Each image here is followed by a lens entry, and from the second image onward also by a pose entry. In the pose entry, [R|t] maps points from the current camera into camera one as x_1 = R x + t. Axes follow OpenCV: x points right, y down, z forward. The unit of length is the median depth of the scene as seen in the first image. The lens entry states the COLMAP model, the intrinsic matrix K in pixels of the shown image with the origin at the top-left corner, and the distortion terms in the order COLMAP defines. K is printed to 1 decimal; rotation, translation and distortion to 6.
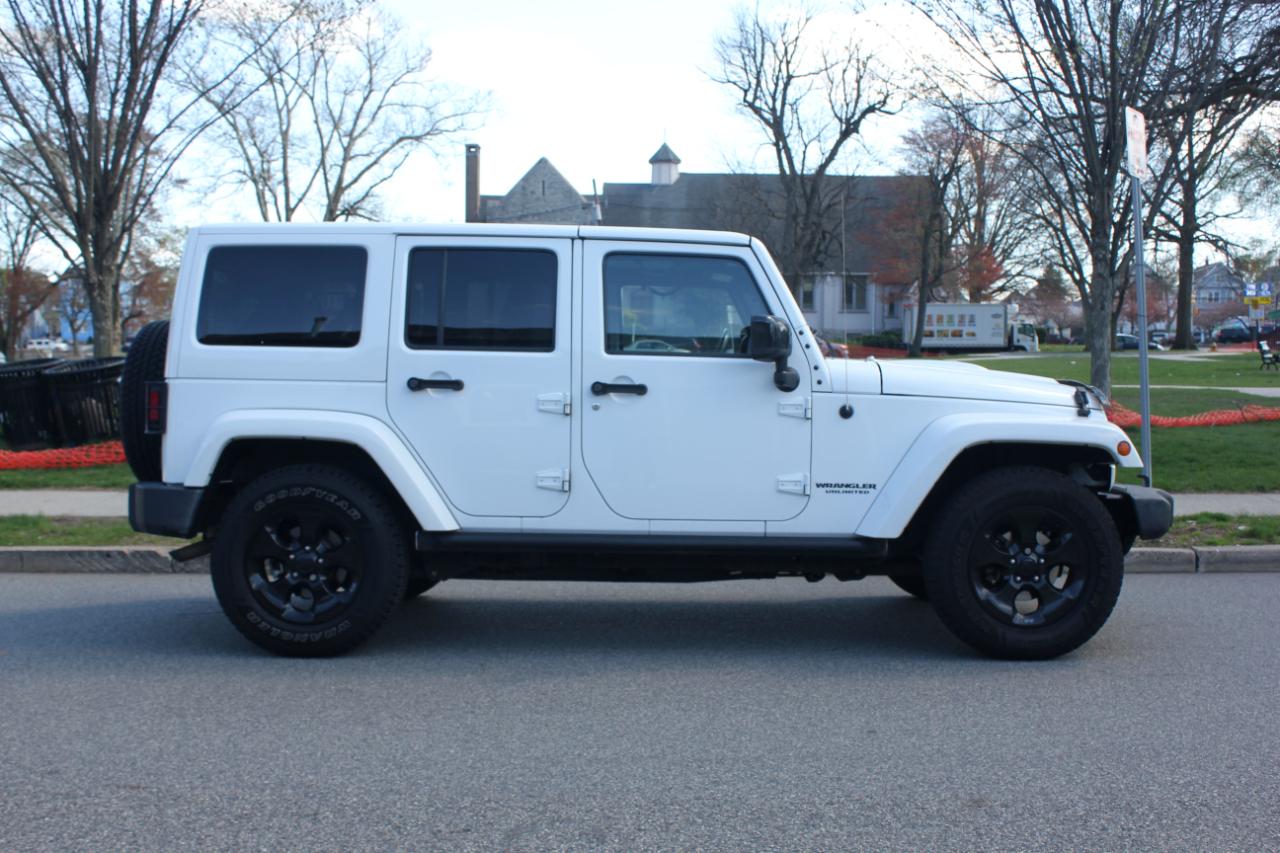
lens RADIAL K [[1380.3, 0, 645.7], [0, 1380.3, 432.7], [0, 0, 1]] dist [-0.118508, 0.143830]
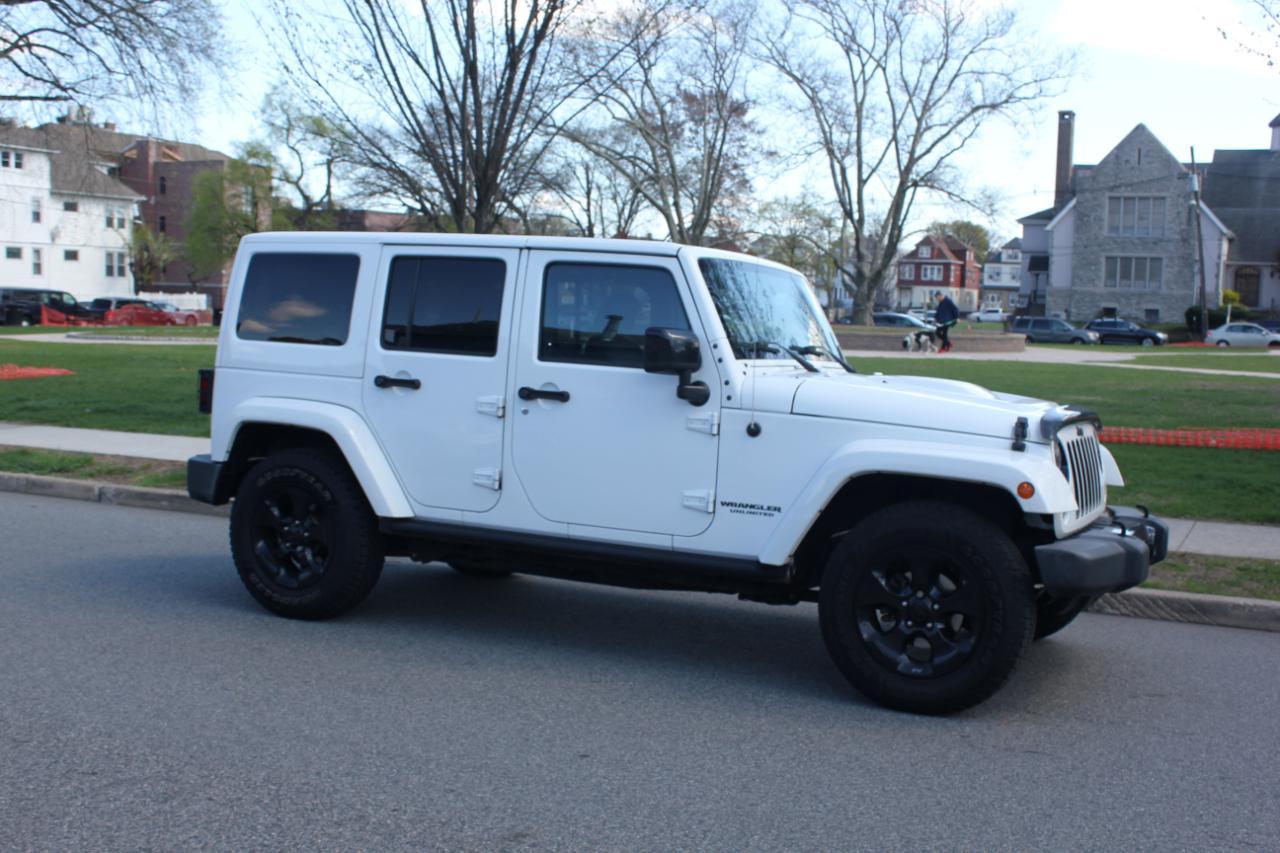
lens RADIAL K [[1402.3, 0, 647.9], [0, 1402.3, 435.7], [0, 0, 1]] dist [-0.115095, 0.146878]
pose [[0.905305, 0.060979, -0.420361, 0.481843], [-0.051685, 0.998102, 0.033477, -0.039439], [0.421605, -0.008580, 0.906739, 0.078658]]
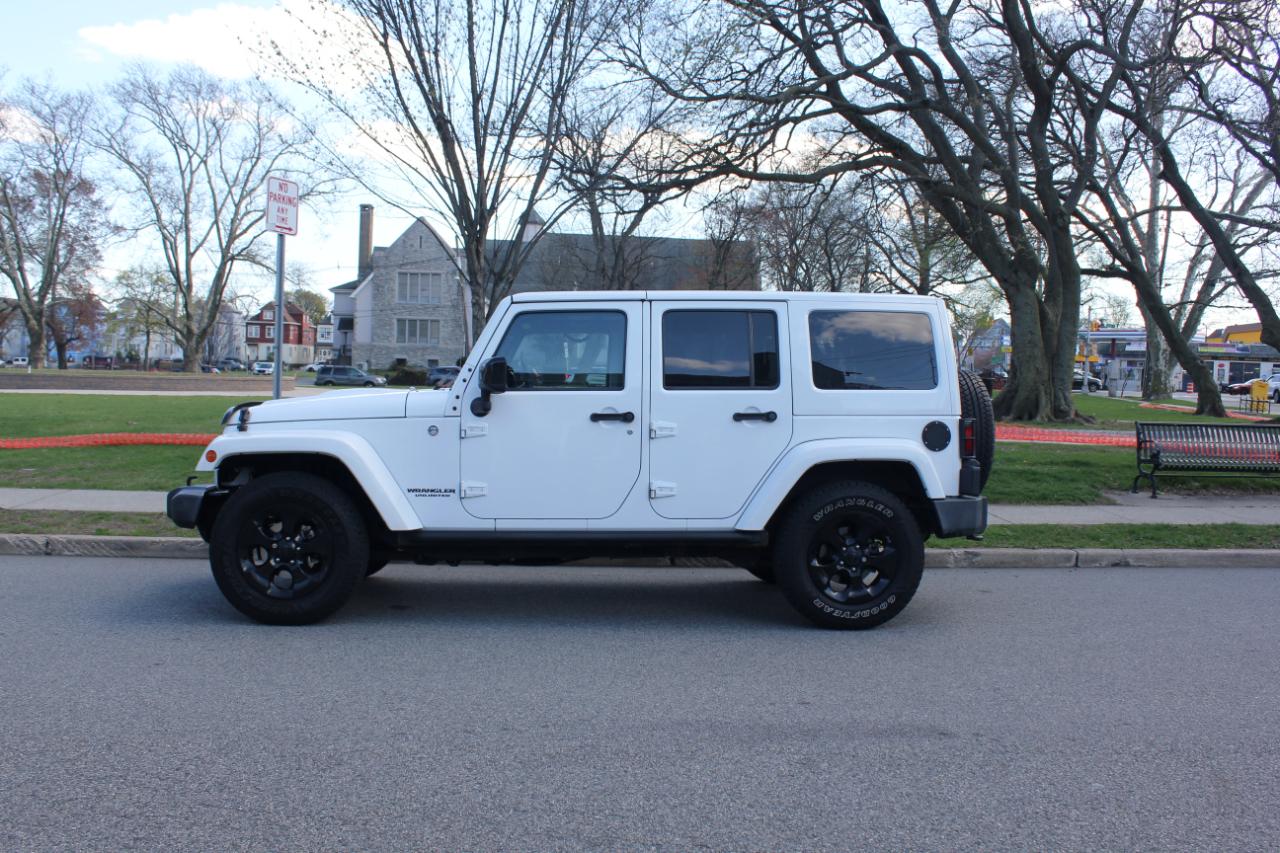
lens RADIAL K [[1139.7, 0, 639.1], [0, 1139.7, 420.1], [0, 0, 1]] dist [-0.145316, 0.151980]
pose [[0.997870, 0.021891, 0.061454, 0.977921], [-0.020385, 0.999479, -0.025019, -0.004494], [-0.061970, 0.023713, 0.997796, -0.025668]]
